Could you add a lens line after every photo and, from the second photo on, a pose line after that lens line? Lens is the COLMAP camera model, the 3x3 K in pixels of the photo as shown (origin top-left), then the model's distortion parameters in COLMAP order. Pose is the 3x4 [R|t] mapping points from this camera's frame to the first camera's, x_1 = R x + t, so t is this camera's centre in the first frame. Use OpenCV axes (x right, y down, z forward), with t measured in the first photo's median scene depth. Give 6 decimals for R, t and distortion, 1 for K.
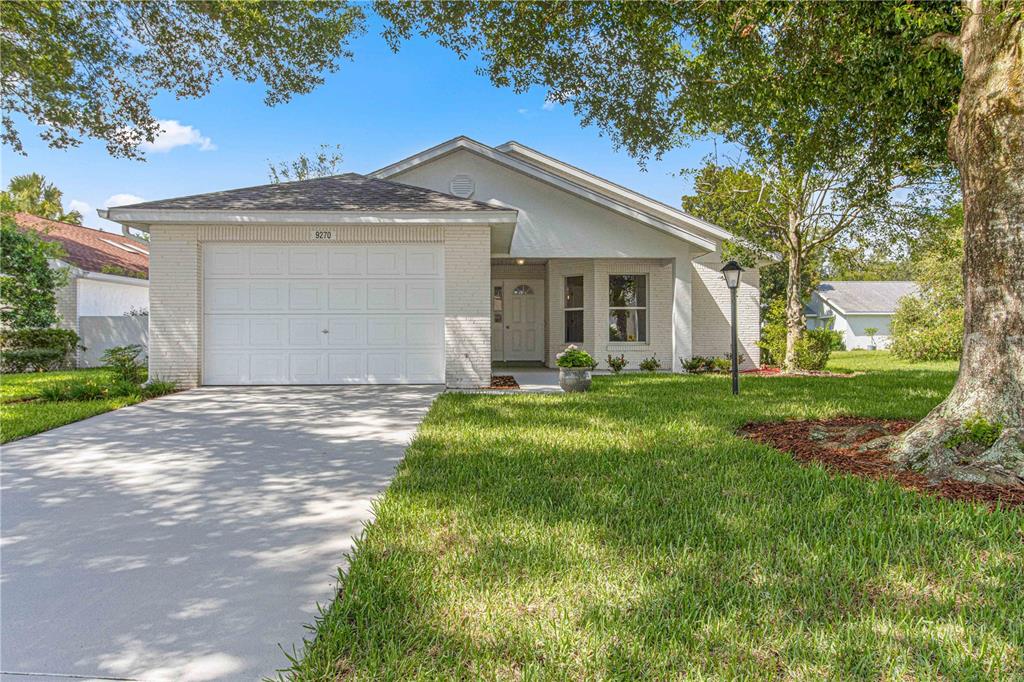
lens RADIAL K [[742.7, 0, 507.5], [0, 742.7, 349.2], [0, 0, 1]] dist [-0.004046, 0.002197]
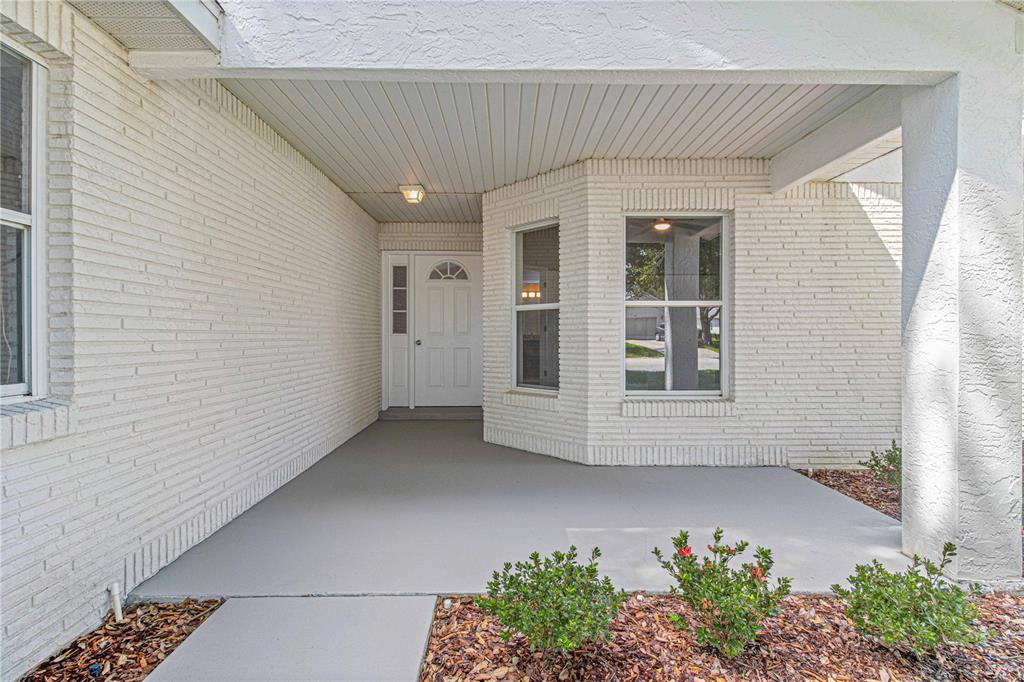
lens RADIAL K [[475.5, 0, 513.6], [0, 475.5, 336.5], [0, 0, 1]] dist [0.002915, -0.005764]
pose [[0.999845, 0.000364, -0.017582, 0.123915], [-0.000430, 0.999993, -0.003749, -0.055069], [0.017581, 0.003756, 0.999838, 1.121050]]
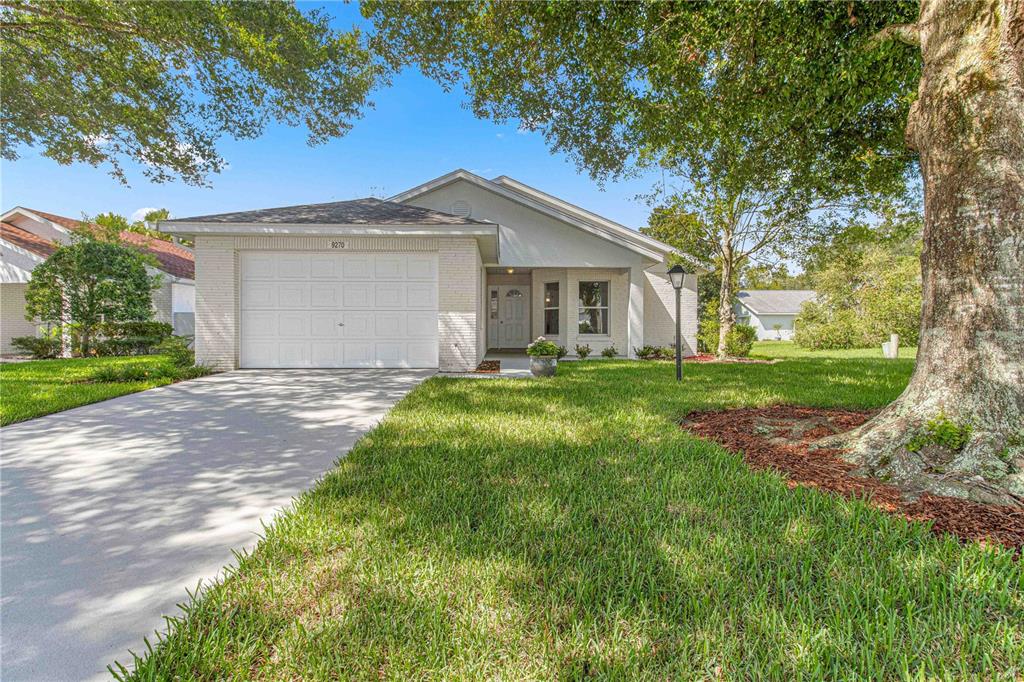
lens RADIAL K [[522.6, 0, 512.0], [0, 522.6, 341.0], [0, 0, 1]] dist [0.000127, -0.001078]
pose [[0.999961, 0.004814, -0.007444, 0.042722], [-0.004775, 0.999975, 0.005223, -0.002735], [0.007469, -0.005187, 0.999959, 0.150097]]
